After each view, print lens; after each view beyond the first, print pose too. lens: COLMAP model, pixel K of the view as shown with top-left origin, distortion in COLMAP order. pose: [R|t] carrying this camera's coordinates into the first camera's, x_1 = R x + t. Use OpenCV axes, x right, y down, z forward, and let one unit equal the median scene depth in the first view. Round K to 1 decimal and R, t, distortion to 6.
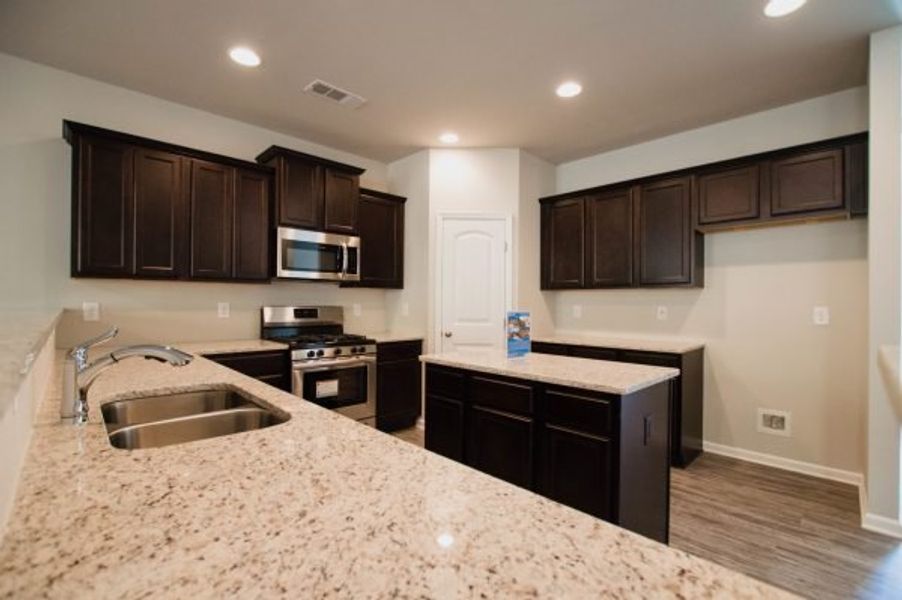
lens RADIAL K [[407.4, 0, 449.5], [0, 407.4, 304.6], [0, 0, 1]] dist [-0.022174, -0.000068]
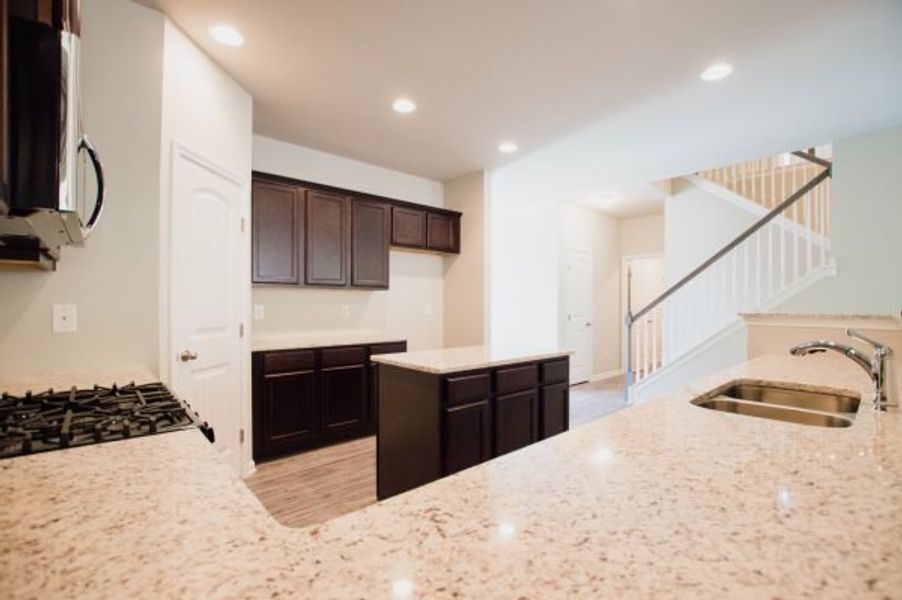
lens RADIAL K [[407.4, 0, 449.5], [0, 407.4, 304.6], [0, 0, 1]] dist [-0.022174, -0.000068]
pose [[0.039669, -0.006833, 0.999190, -0.622470], [0.000793, 0.999977, 0.006807, -0.004141], [-0.999213, 0.000523, 0.039673, 0.668879]]
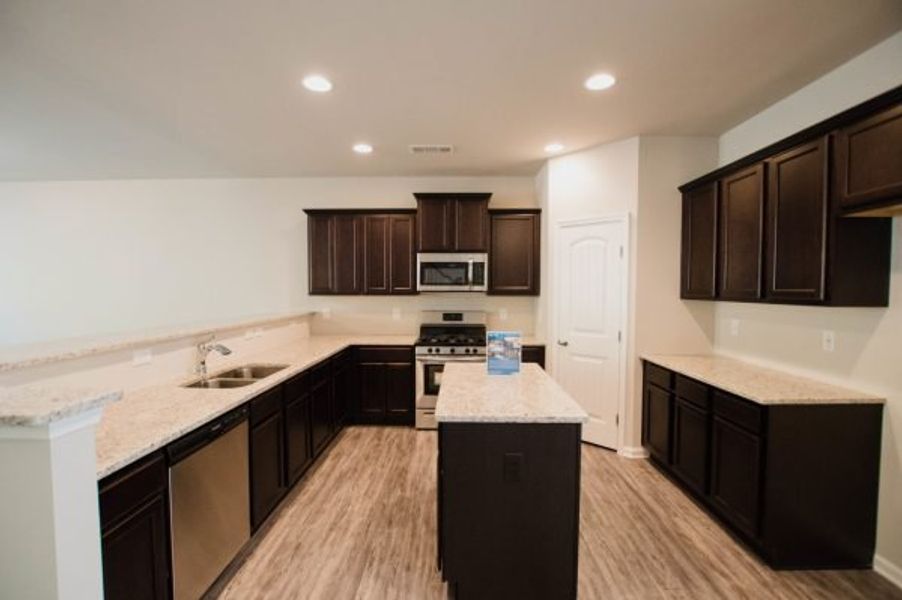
lens RADIAL K [[407.4, 0, 449.5], [0, 407.4, 304.6], [0, 0, 1]] dist [-0.022174, -0.000068]
pose [[0.701134, 0.022321, -0.712680, 0.561162], [0.002471, 0.999428, 0.033733, -0.062147], [0.713026, -0.025412, 0.700677, 0.113198]]
